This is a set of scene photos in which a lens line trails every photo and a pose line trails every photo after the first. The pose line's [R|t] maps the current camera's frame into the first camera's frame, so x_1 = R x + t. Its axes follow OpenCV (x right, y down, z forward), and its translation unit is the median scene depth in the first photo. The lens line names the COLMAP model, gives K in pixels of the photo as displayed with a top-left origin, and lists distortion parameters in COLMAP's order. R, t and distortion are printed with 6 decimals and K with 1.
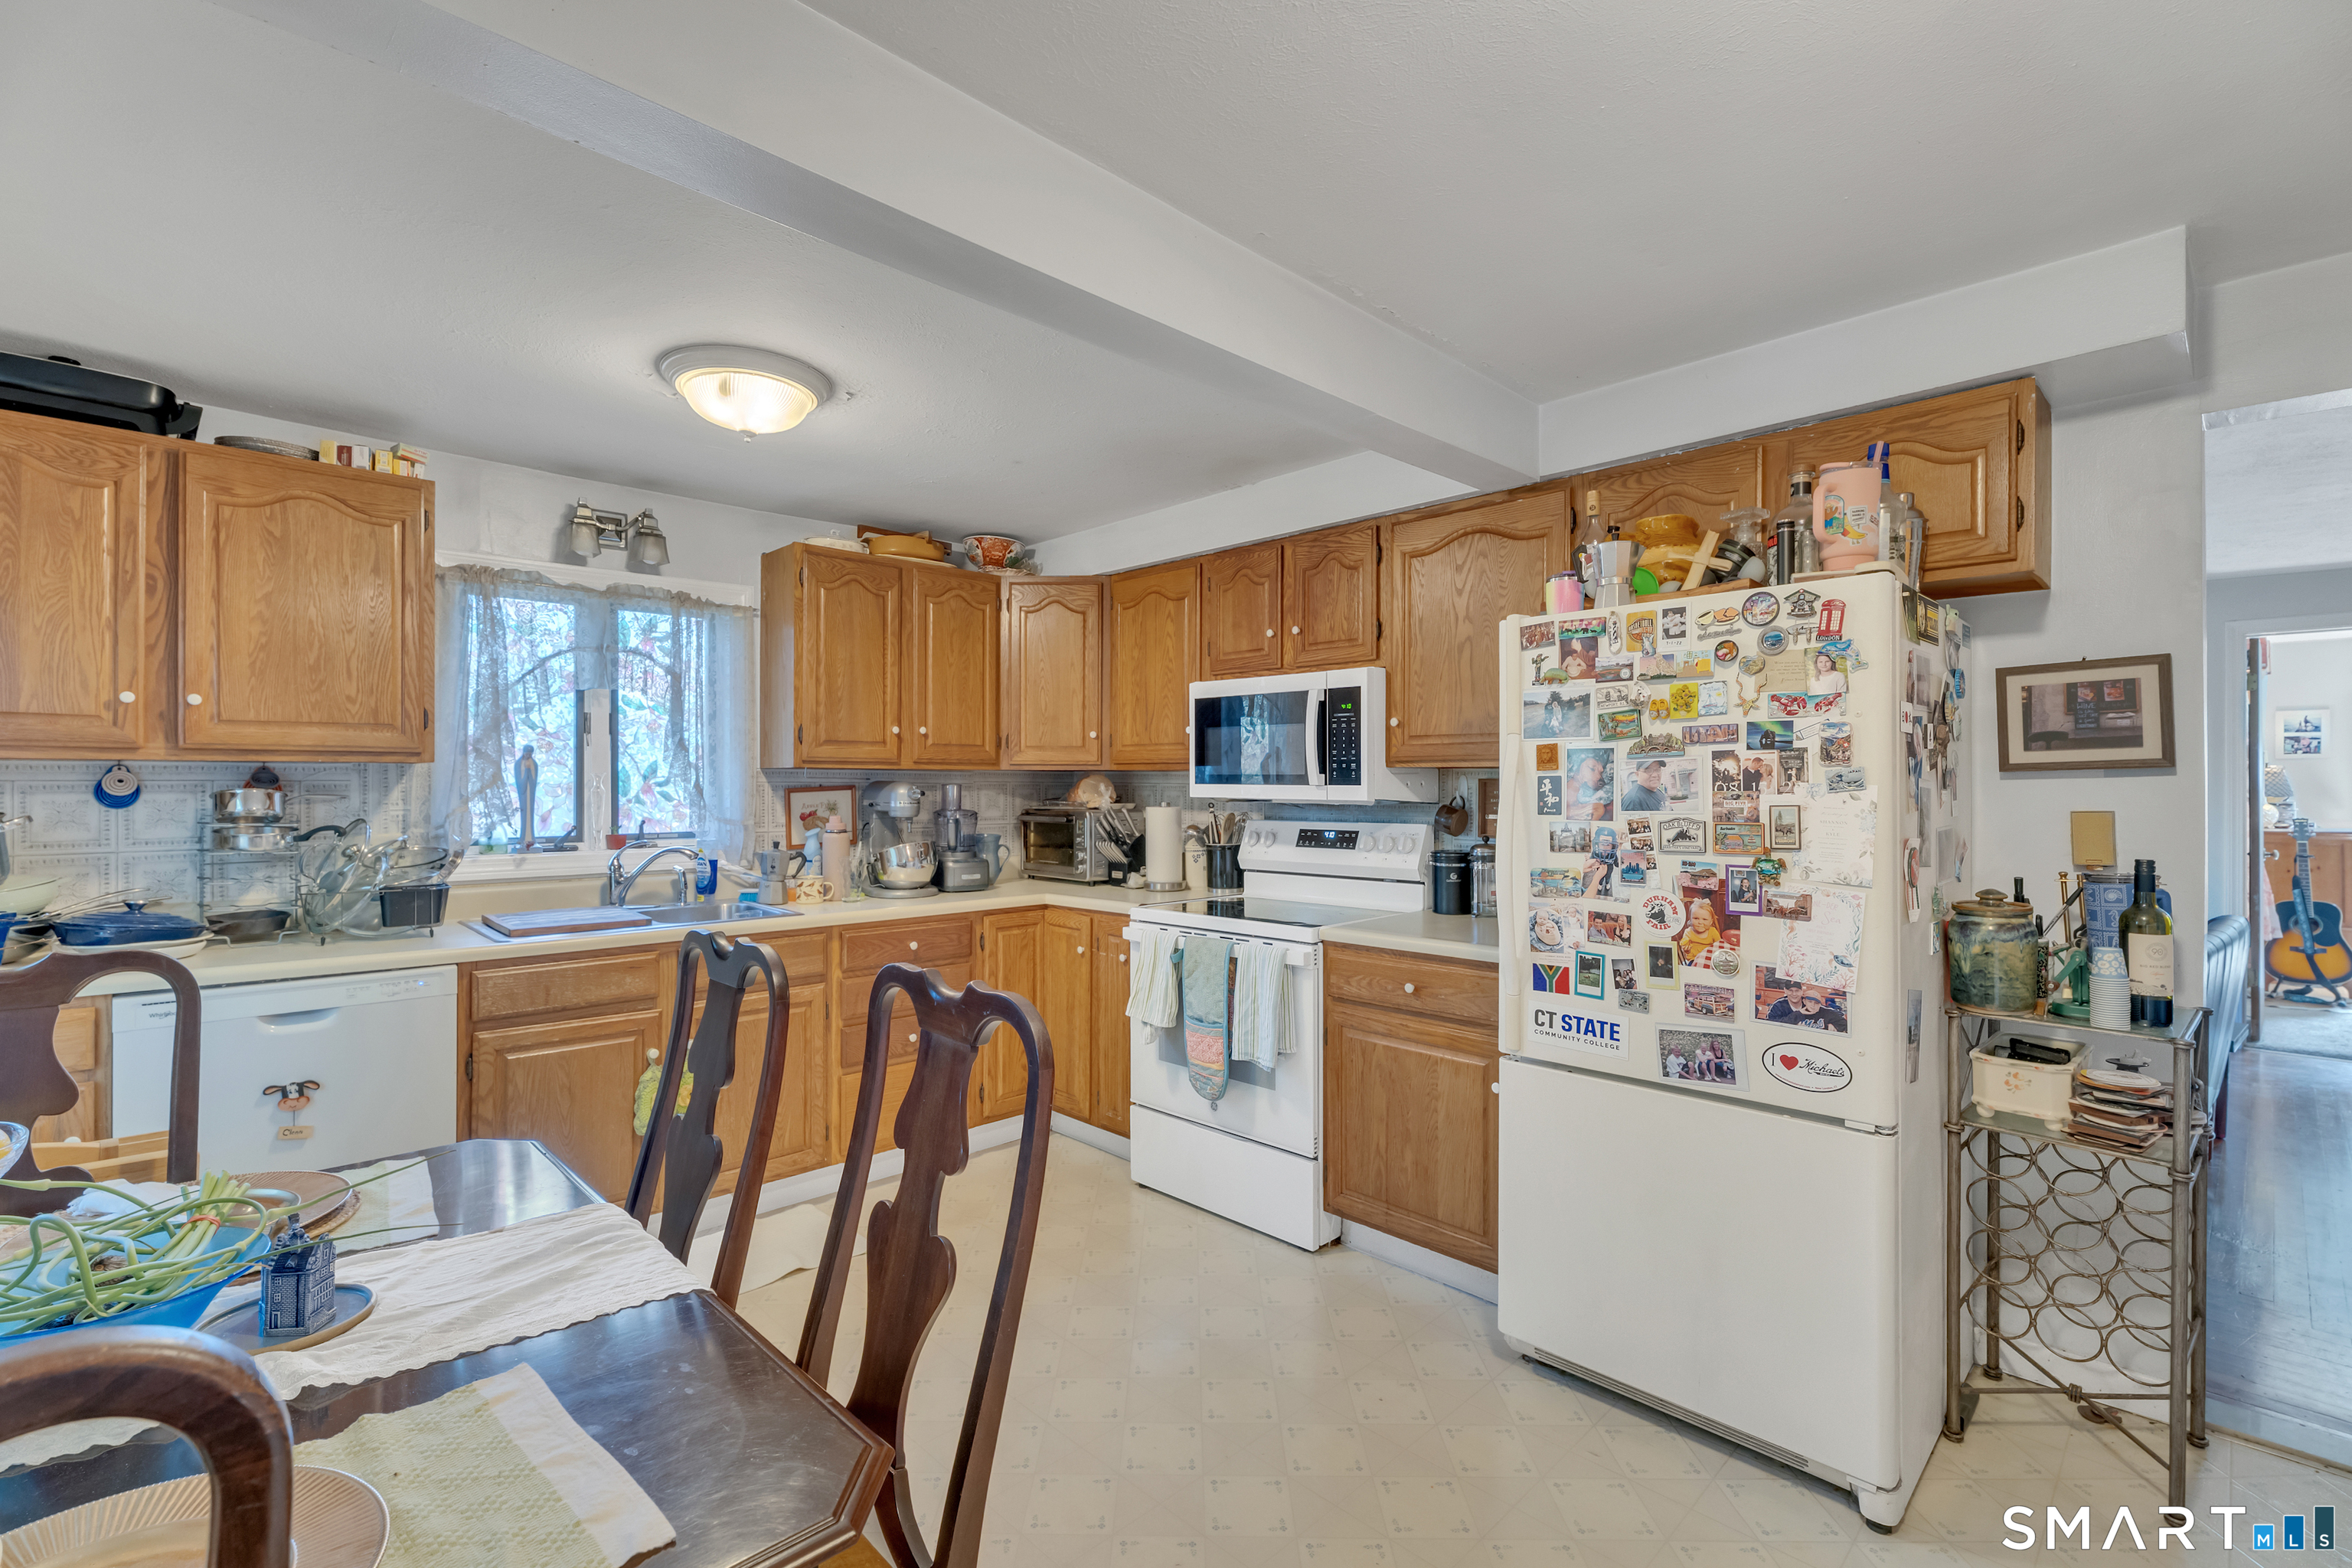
lens RADIAL K [[1072.3, 0, 1163.3], [0, 1072.3, 788.2], [0, 0, 1]] dist [-0.011786, 0.002178]
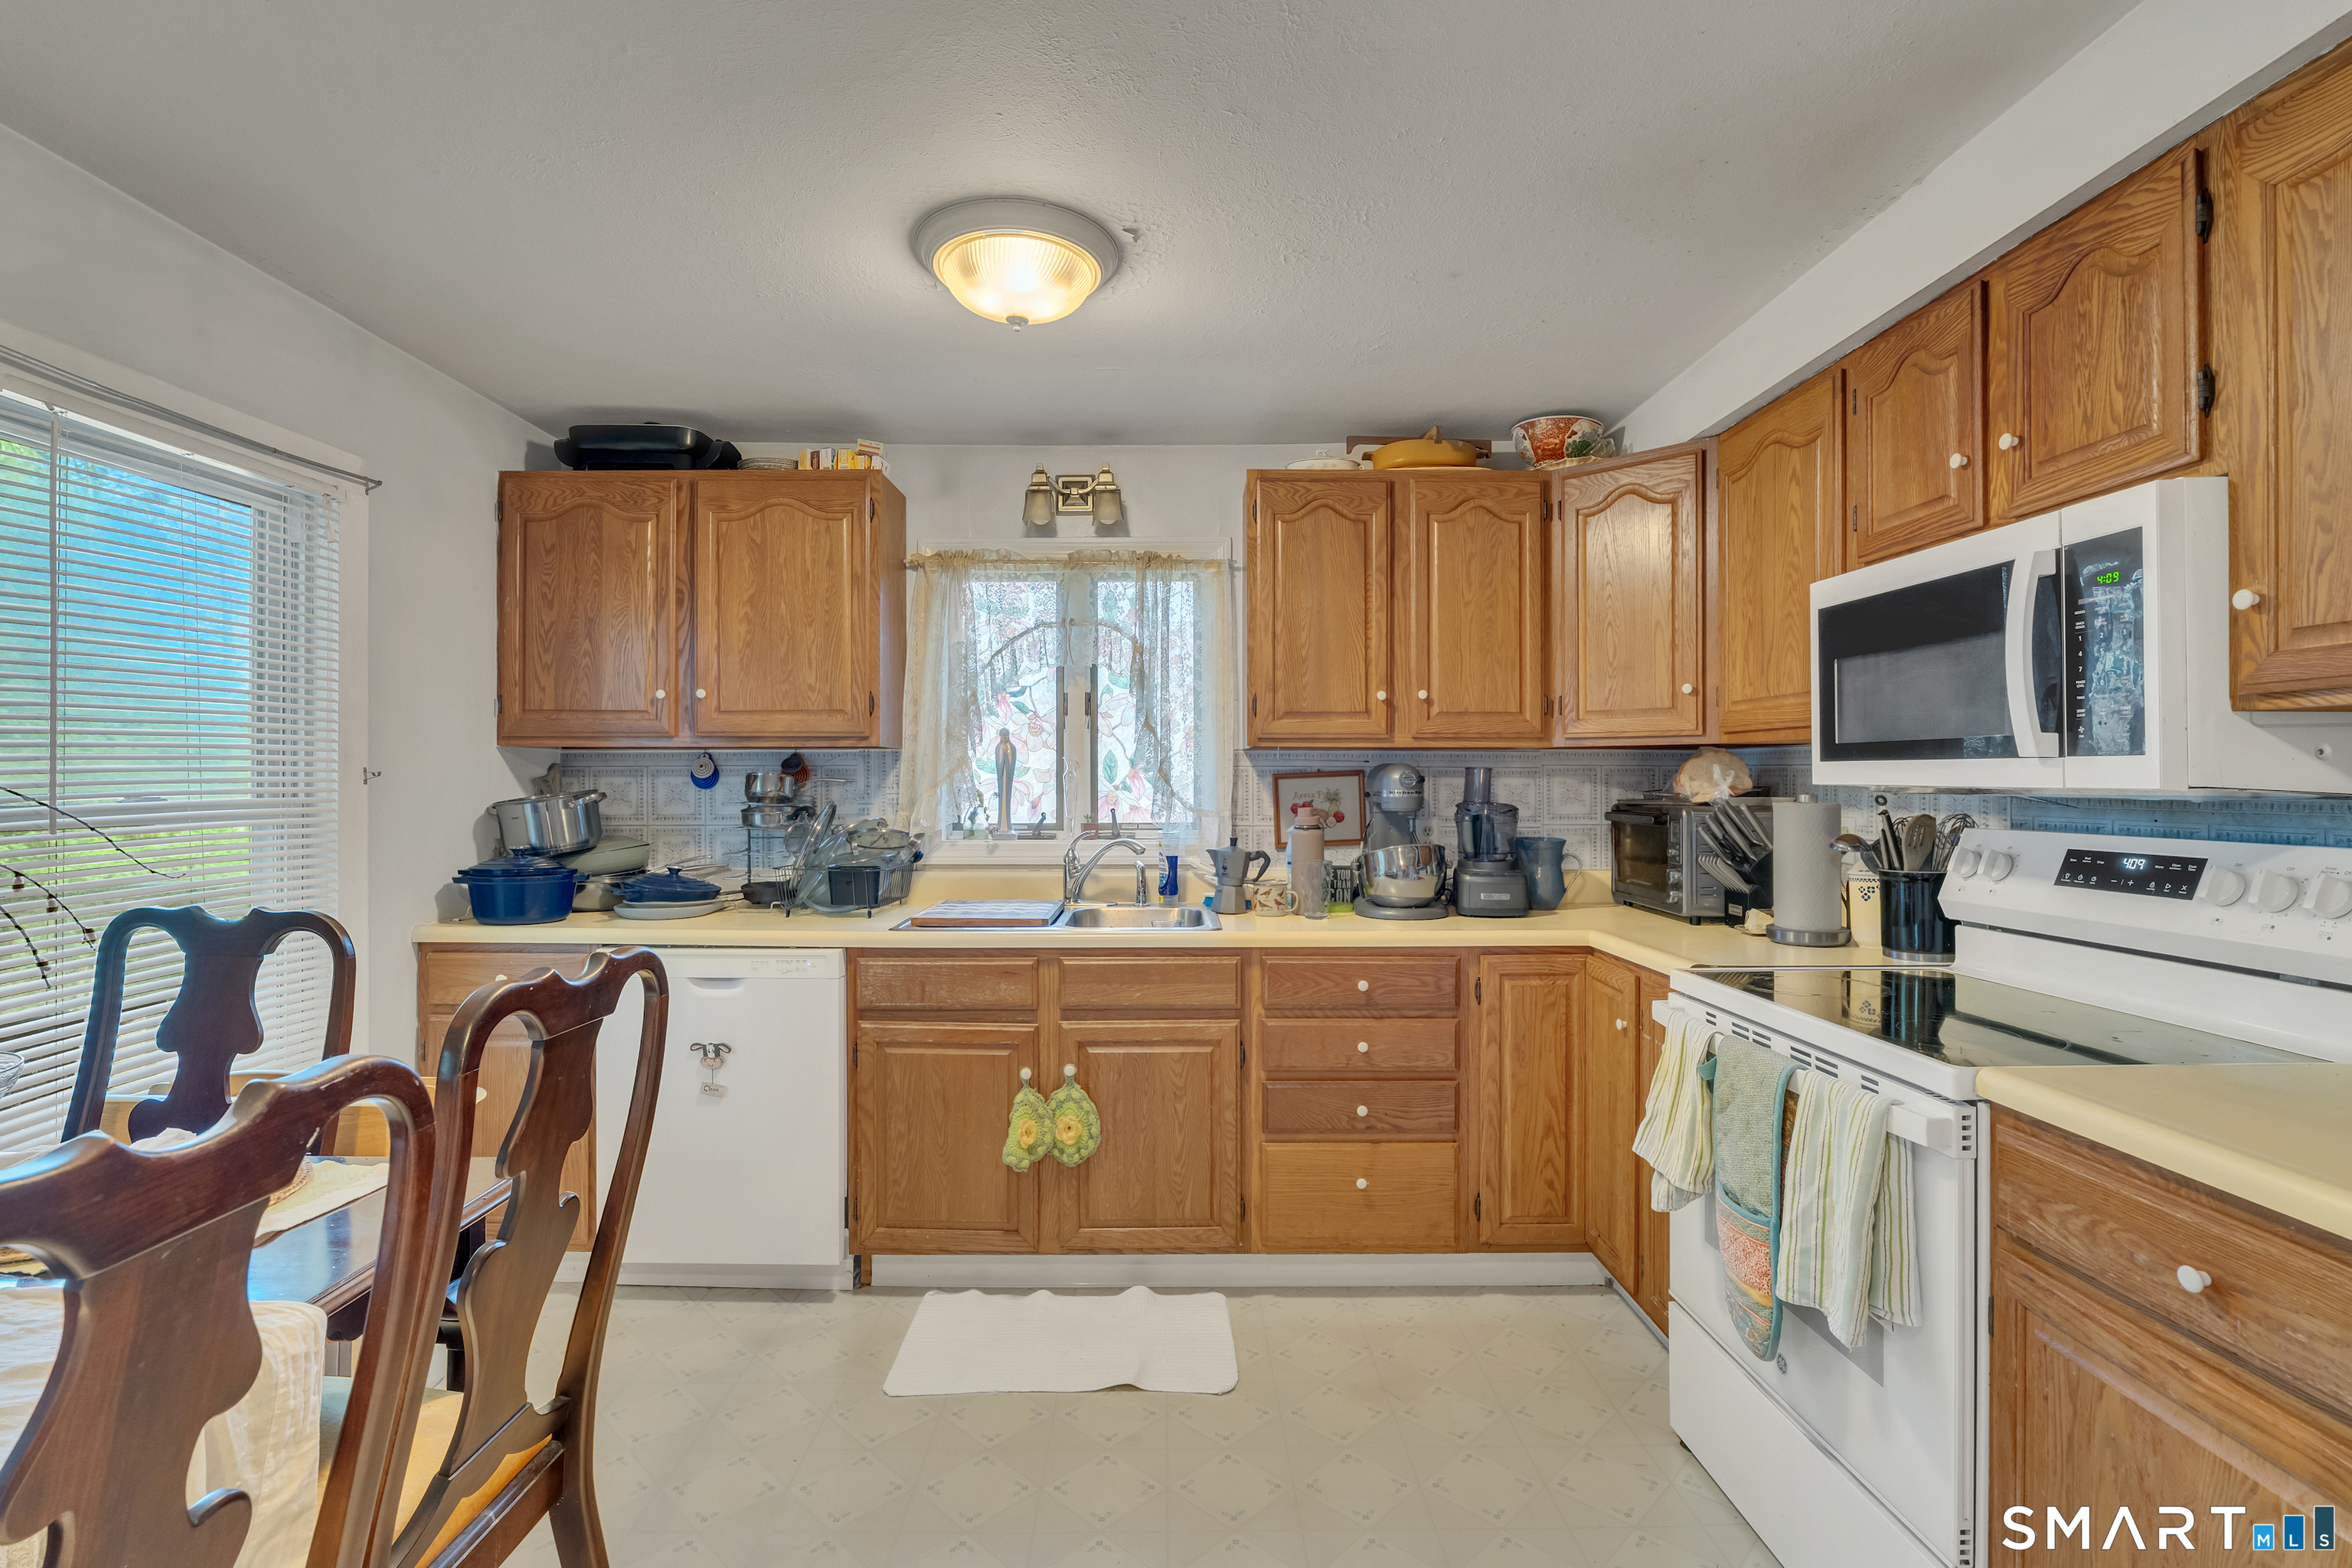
lens RADIAL K [[1072.3, 0, 1171.2], [0, 1072.3, 778.4], [0, 0, 1]] dist [-0.011786, 0.002178]
pose [[0.715729, -0.001982, -0.698375, 0.227825], [-0.002027, 0.999986, -0.004915, 0.010988], [0.698375, 0.004934, 0.715715, 0.464831]]
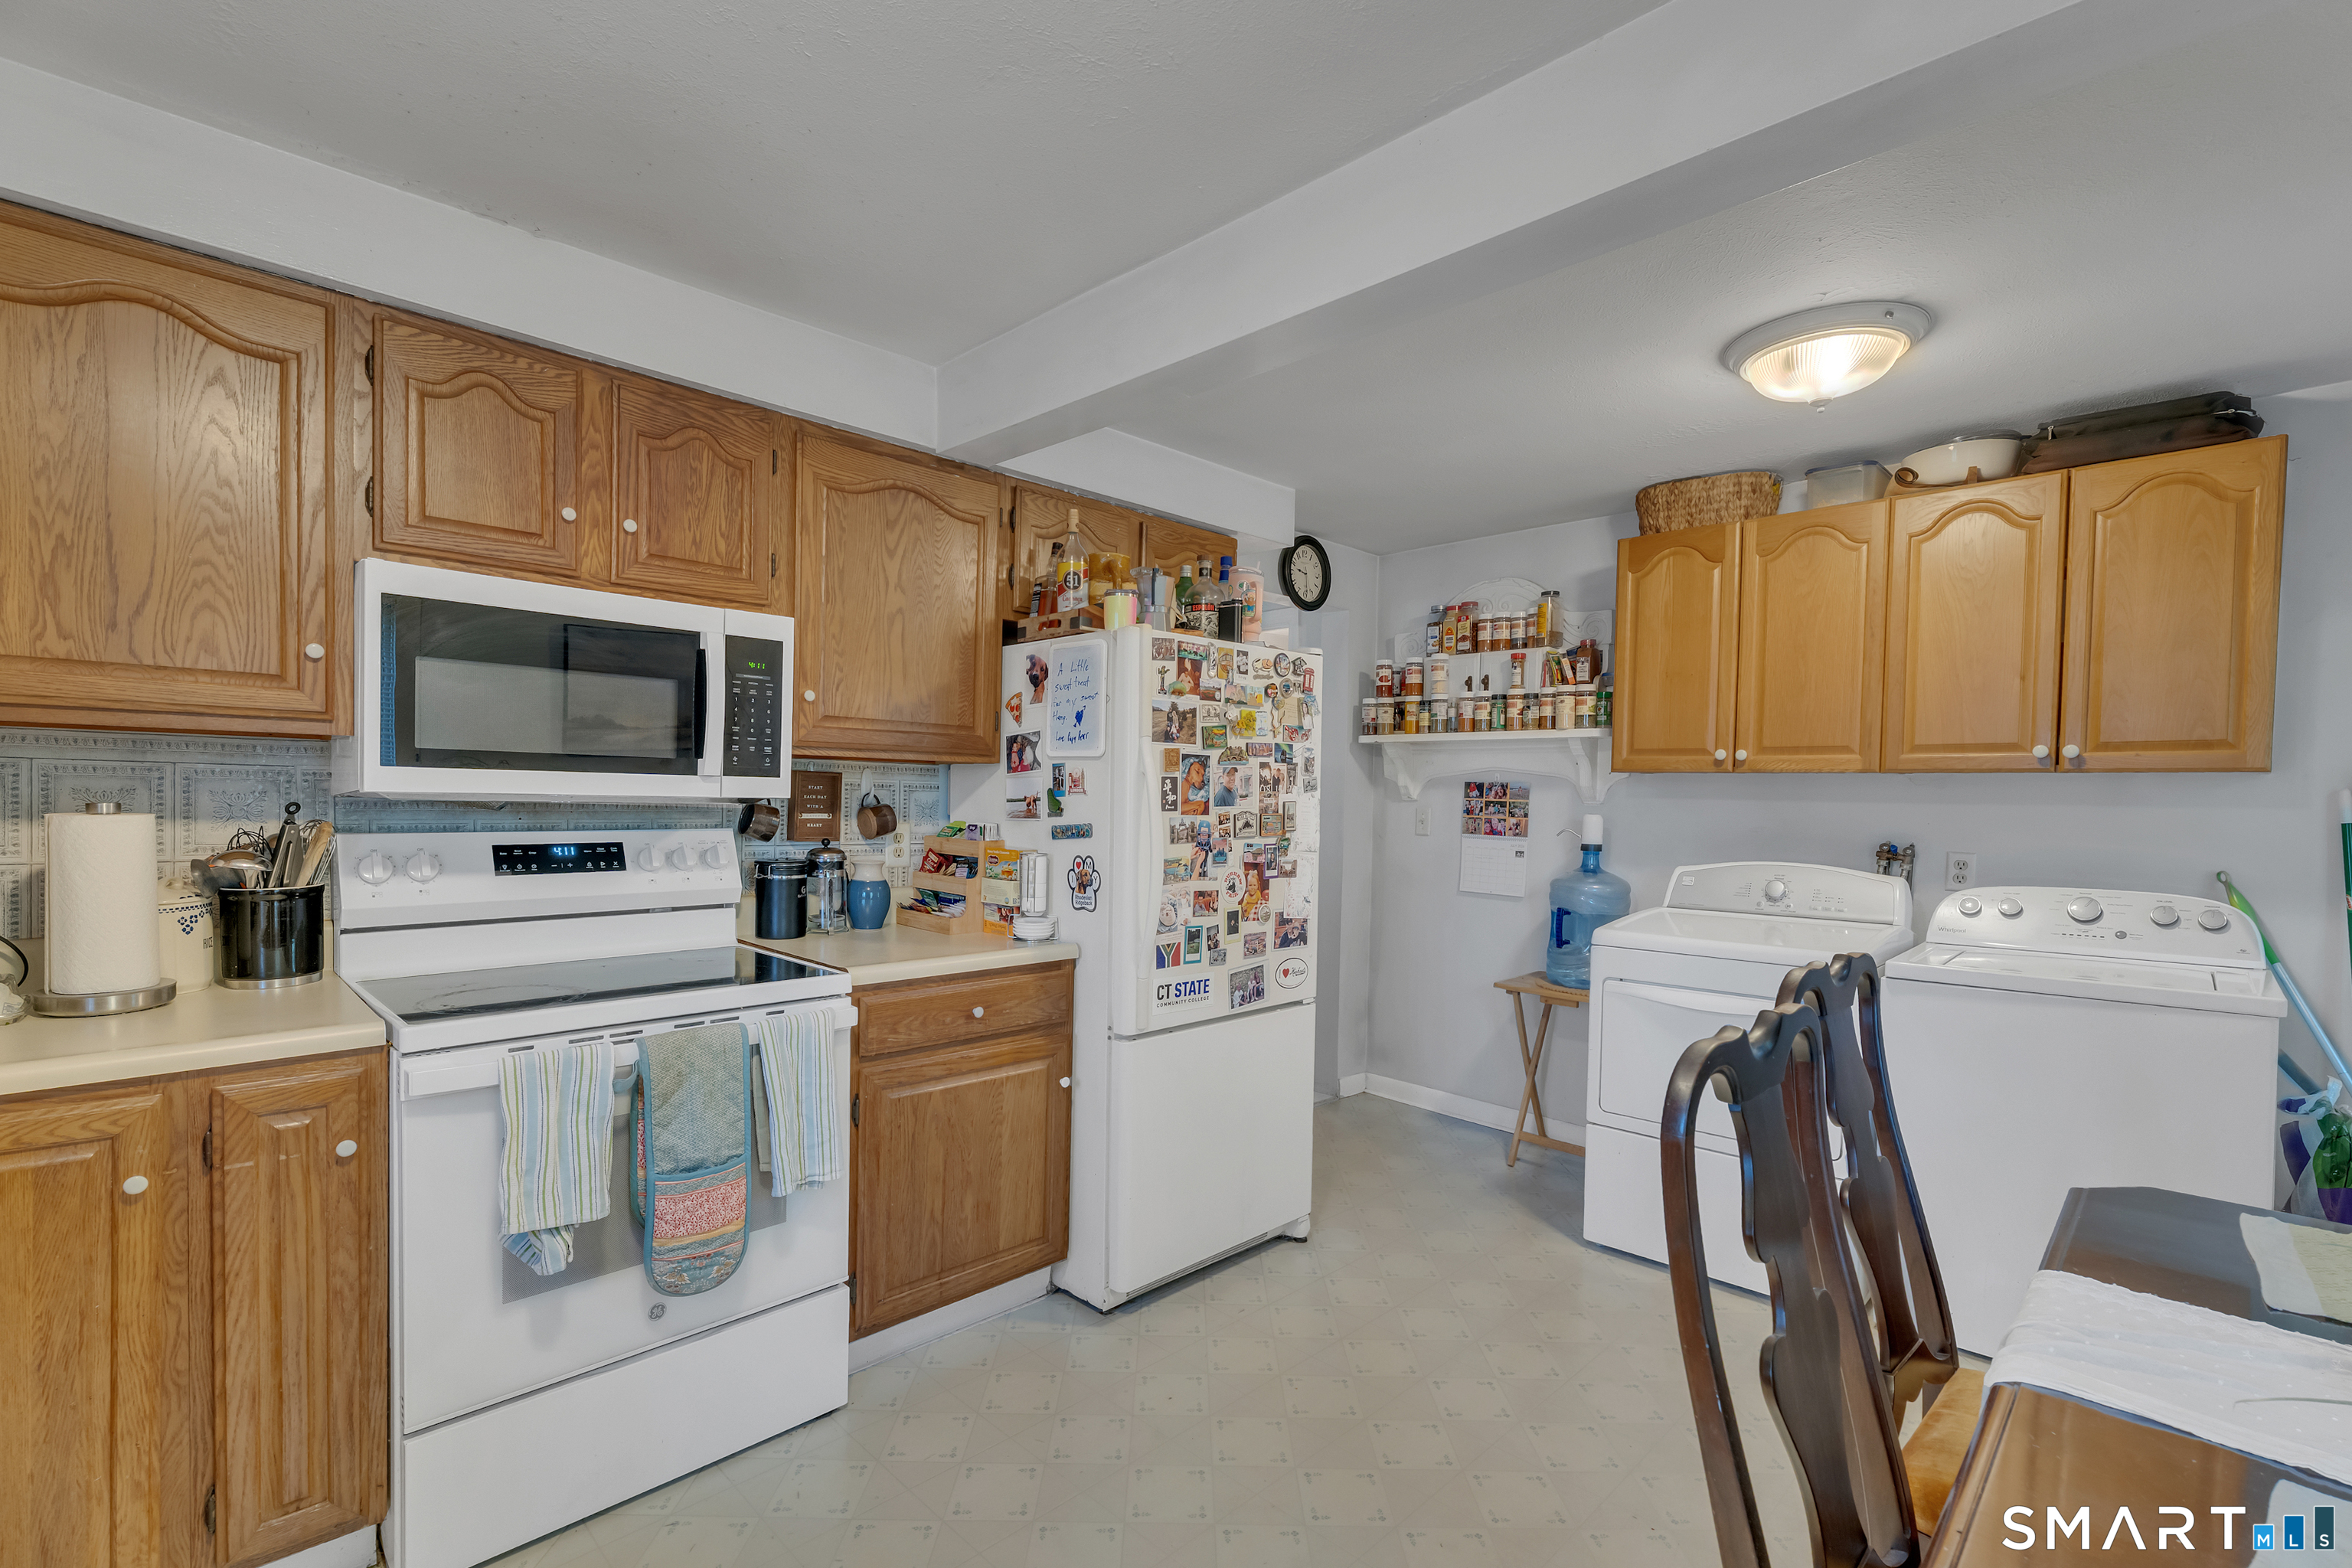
lens RADIAL K [[1072.3, 0, 1220.9], [0, 1072.3, 844.5], [0, 0, 1]] dist [-0.011786, 0.002178]
pose [[-0.054479, -0.047499, 0.997385, -0.629767], [-0.014557, 0.998800, 0.046771, 0.005240], [-0.998409, -0.011970, -0.055105, 0.823554]]
